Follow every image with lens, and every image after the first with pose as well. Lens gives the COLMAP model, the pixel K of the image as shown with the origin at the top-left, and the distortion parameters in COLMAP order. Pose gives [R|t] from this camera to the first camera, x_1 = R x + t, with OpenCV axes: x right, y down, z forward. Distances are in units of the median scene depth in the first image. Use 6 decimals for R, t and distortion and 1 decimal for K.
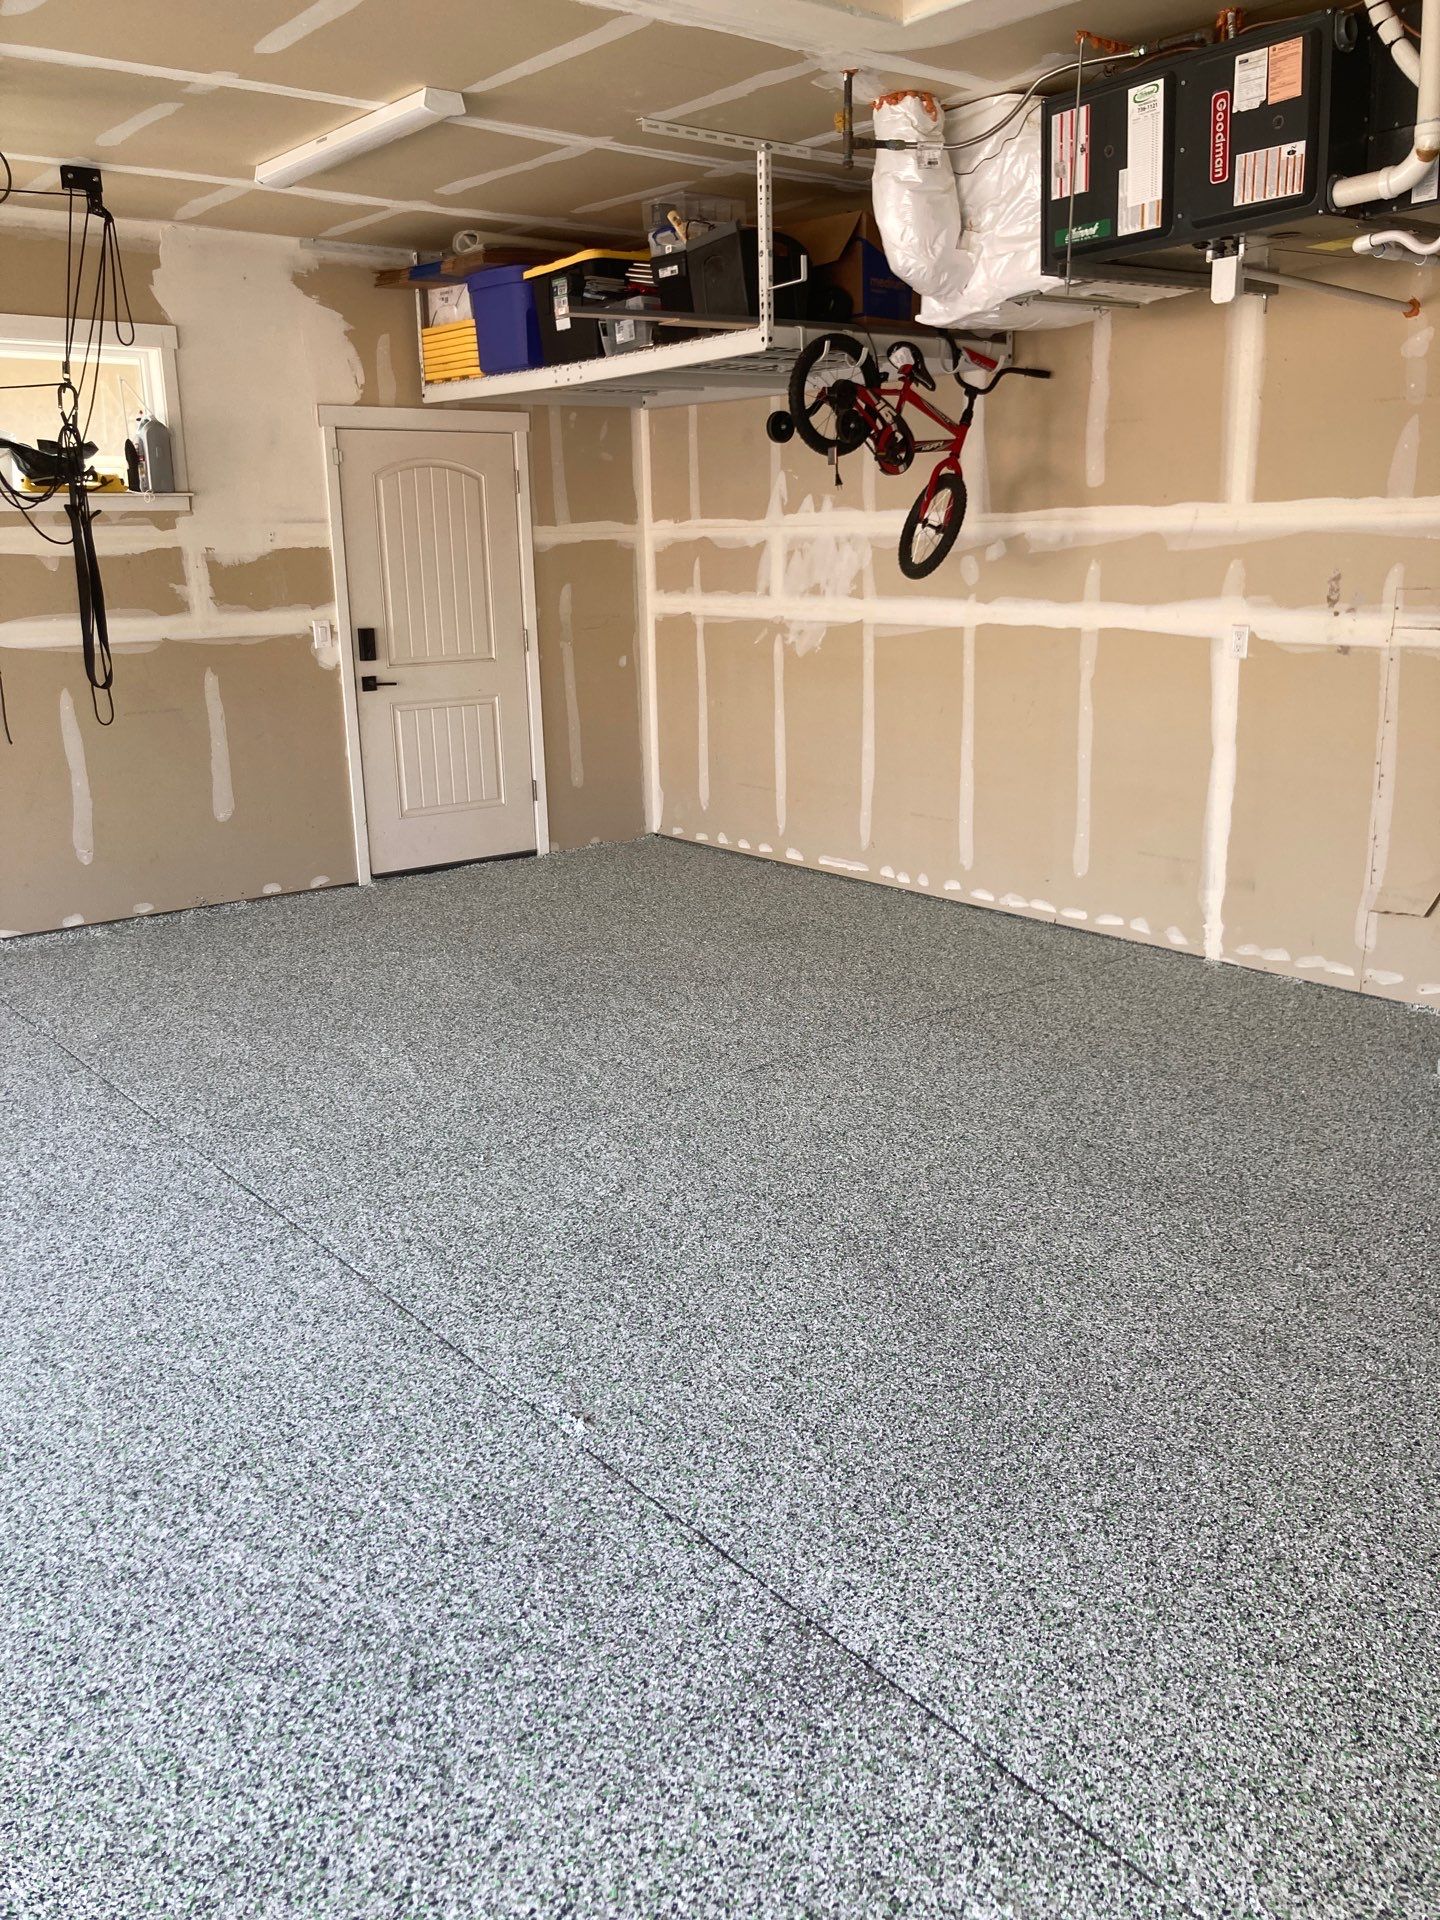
lens RADIAL K [[1620.5, 0, 720.0], [0, 1620.5, 960.0], [0, 0, 1]] dist [0.005270, 0.005695]
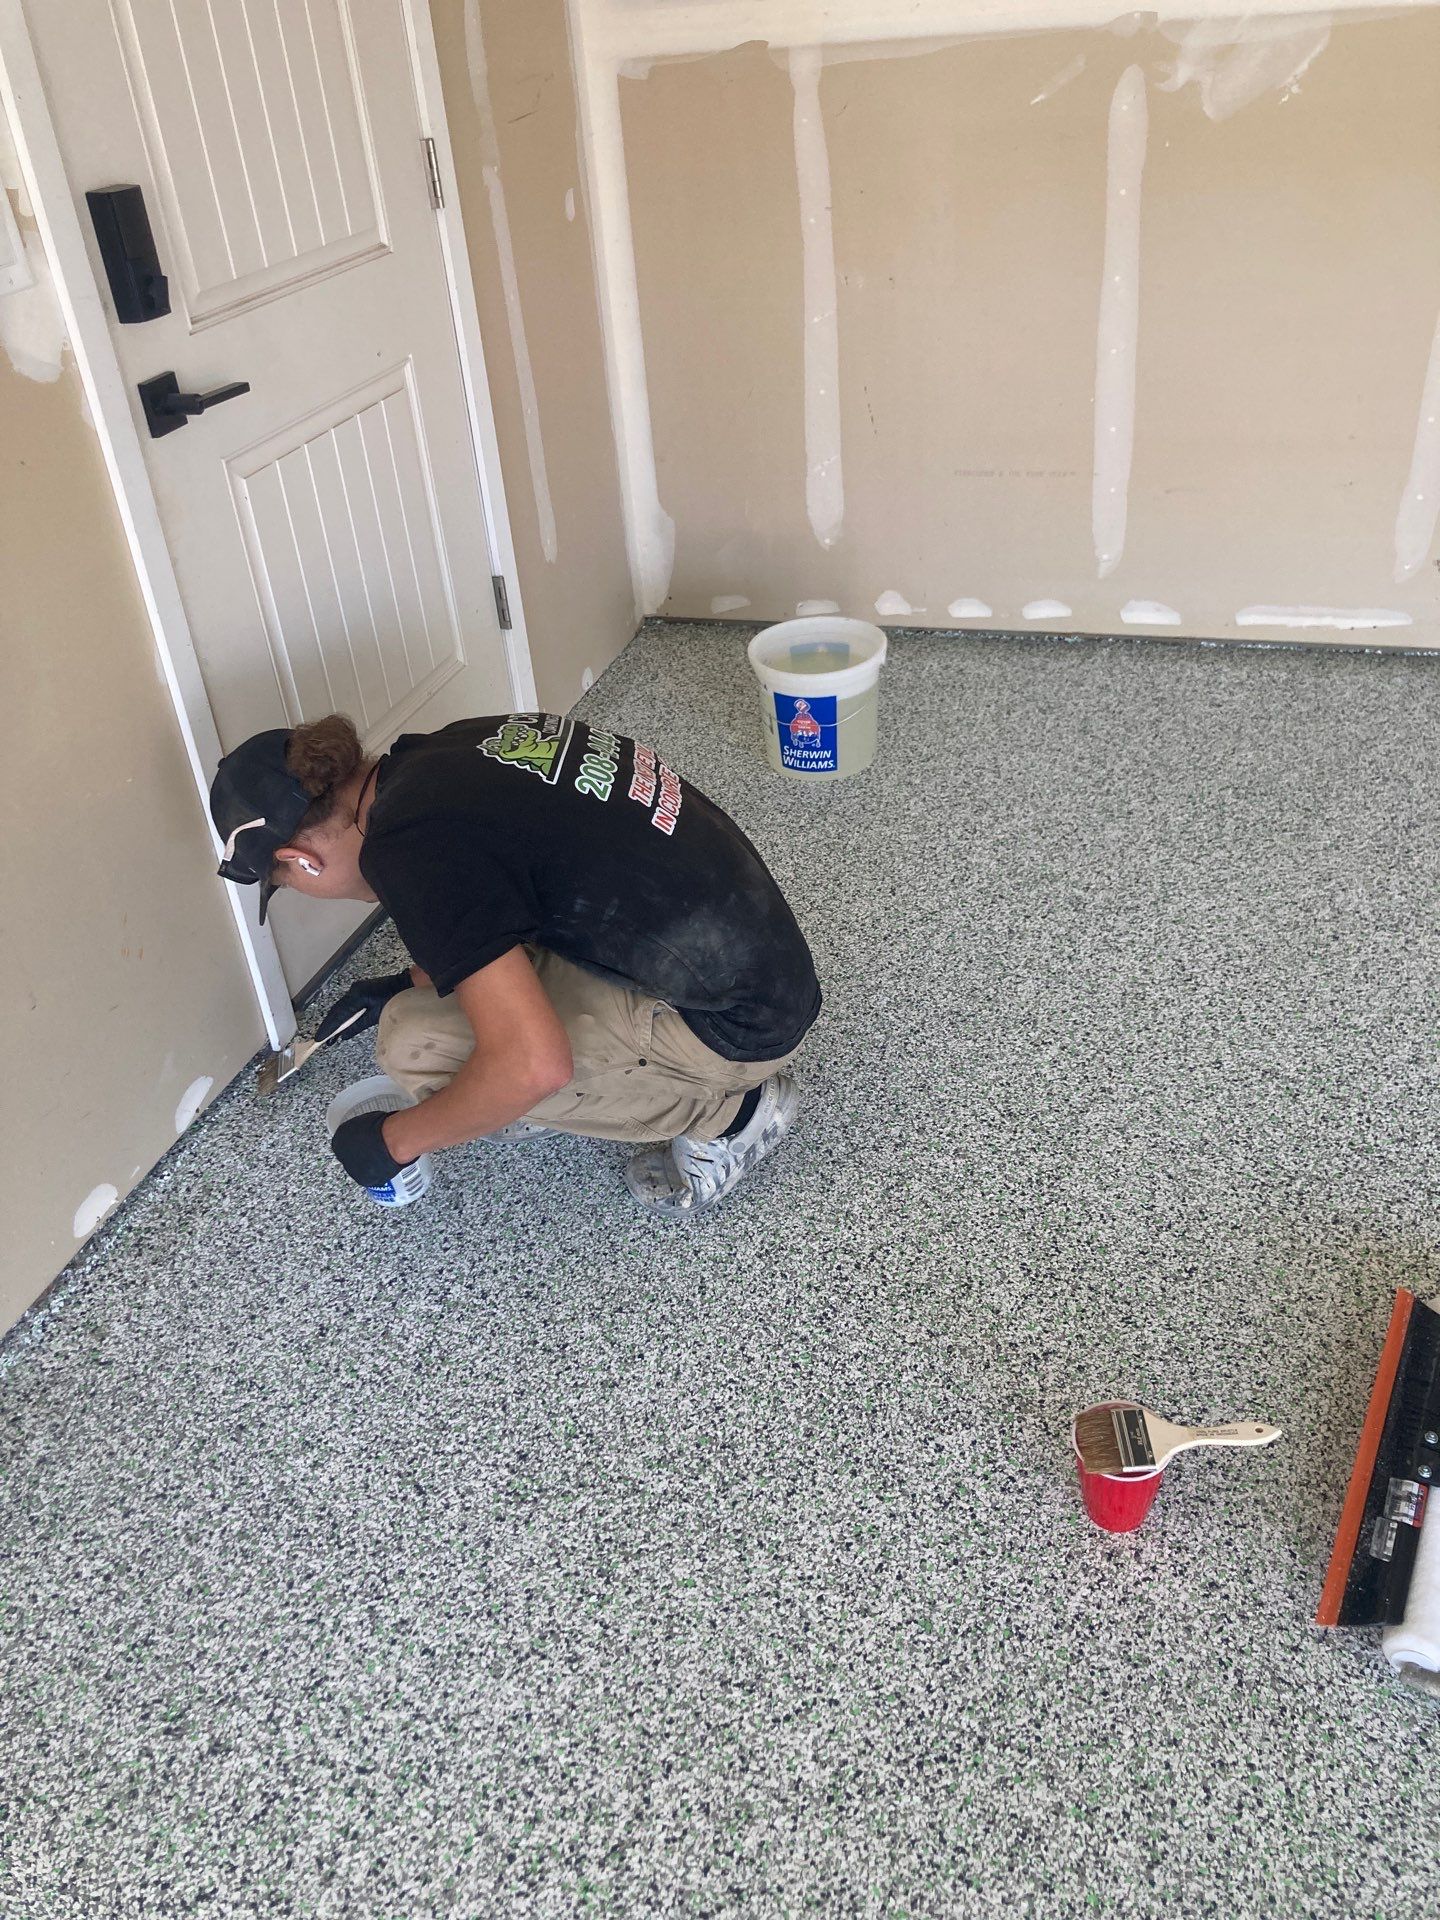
lens RADIAL K [[1628.5, 0, 736.9], [0, 1628.5, 924.6], [0, 0, 1]] dist [-0.025505, 0.106723]
pose [[0.828072, -0.332773, 0.451176, -0.288456], [0.200838, 0.927447, 0.315445, -0.154844], [-0.523413, -0.170598, 0.834826, 0.694833]]
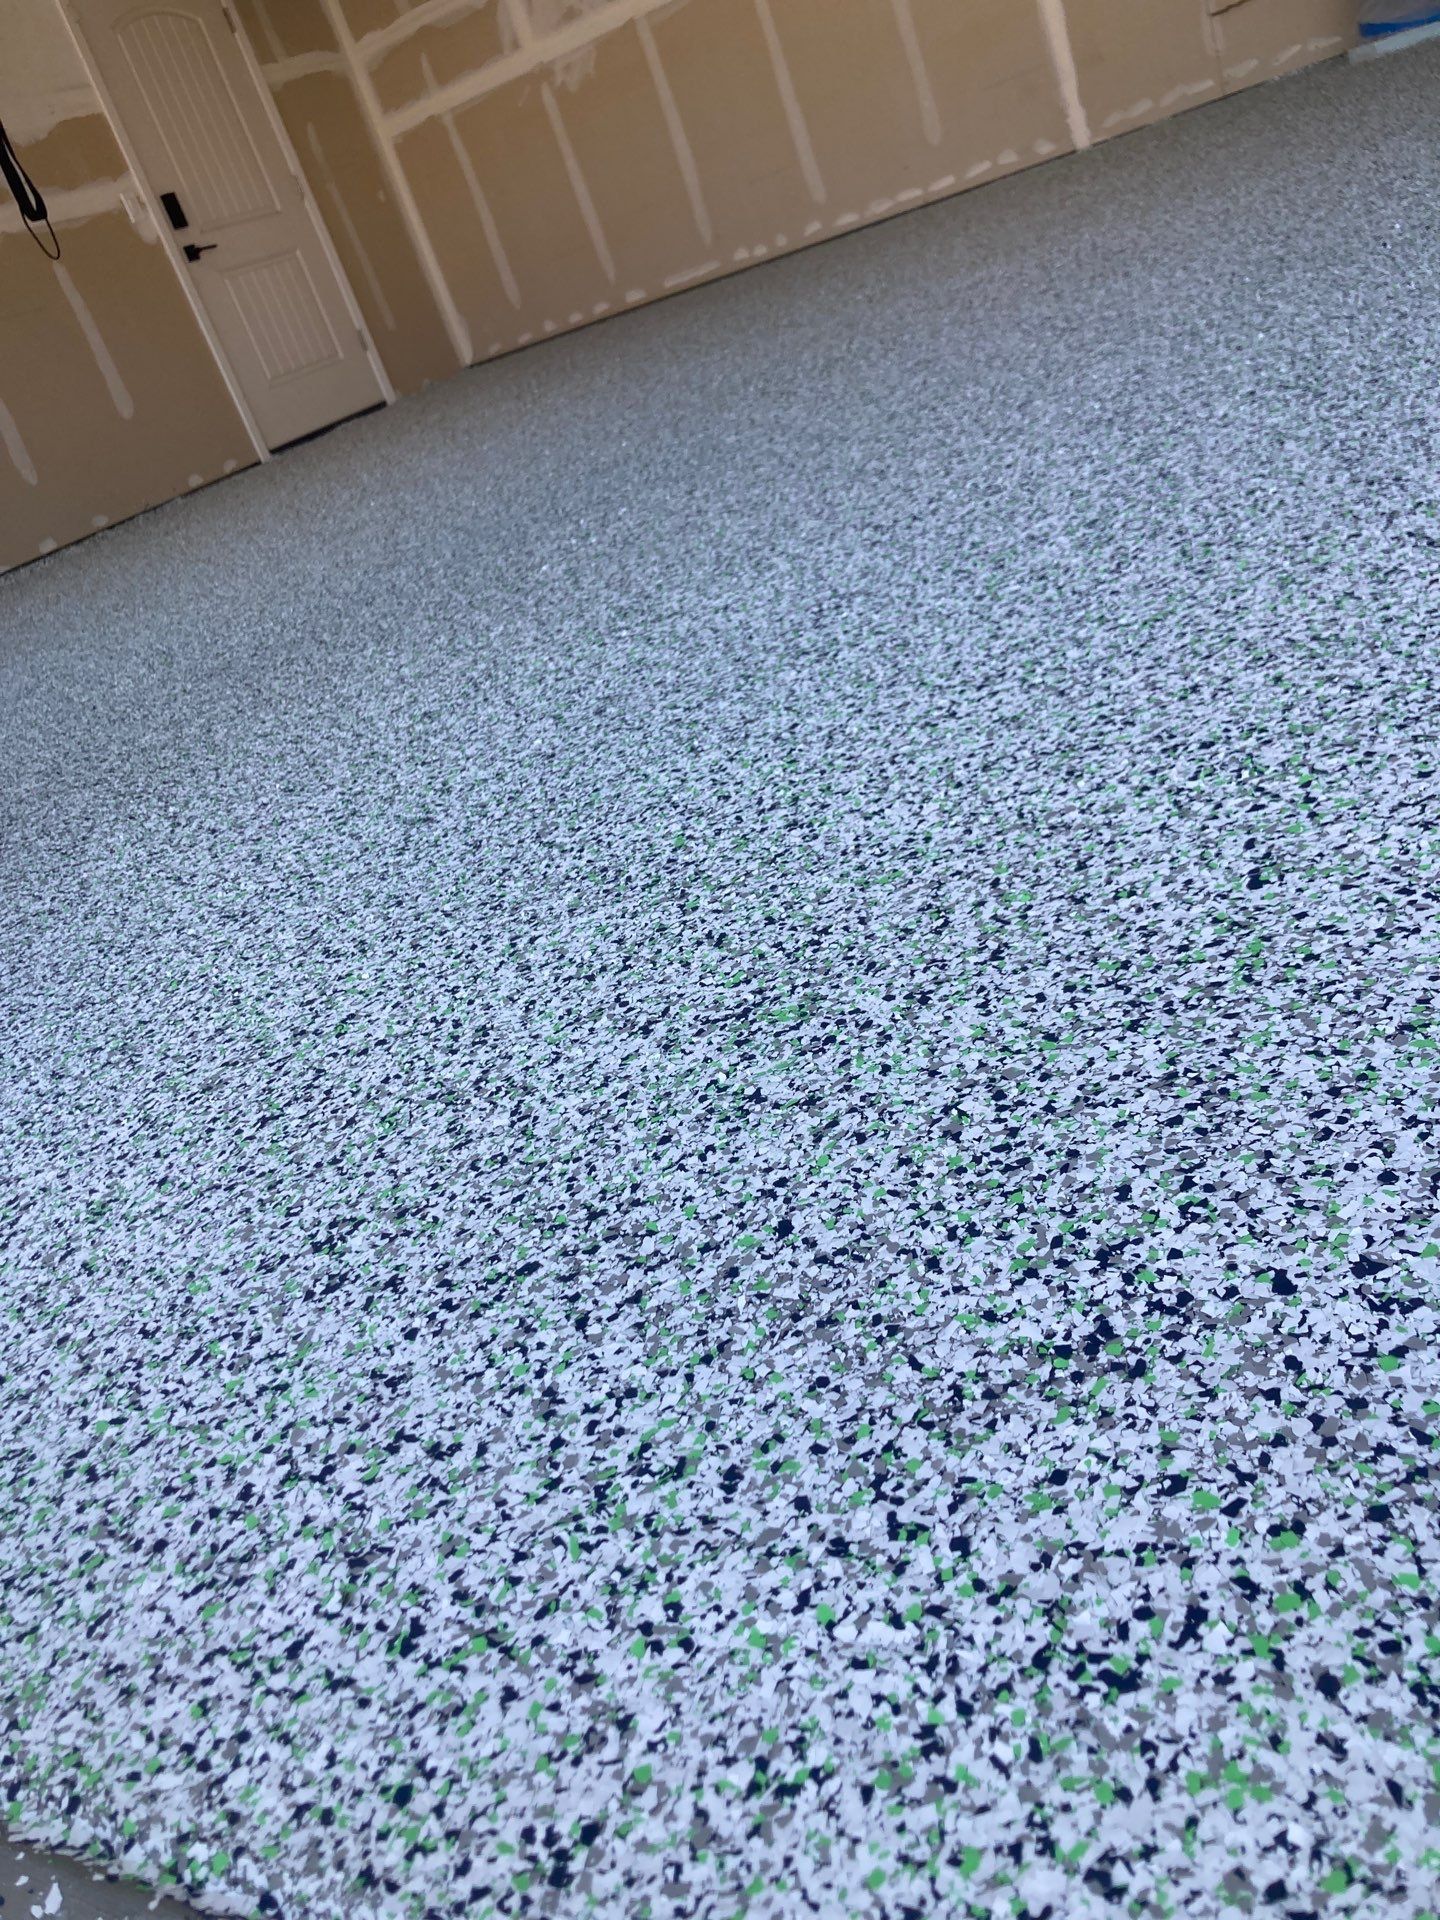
lens RADIAL K [[1601.9, 0, 720.0], [0, 1601.9, 960.0], [0, 0, 1]] dist [0.006480, 0.006655]
pose [[0.883038, -0.417696, 0.213948, -0.319169], [0.388429, 0.906348, 0.166304, 0.181130], [-0.263375, -0.063749, 0.962585, -0.054293]]
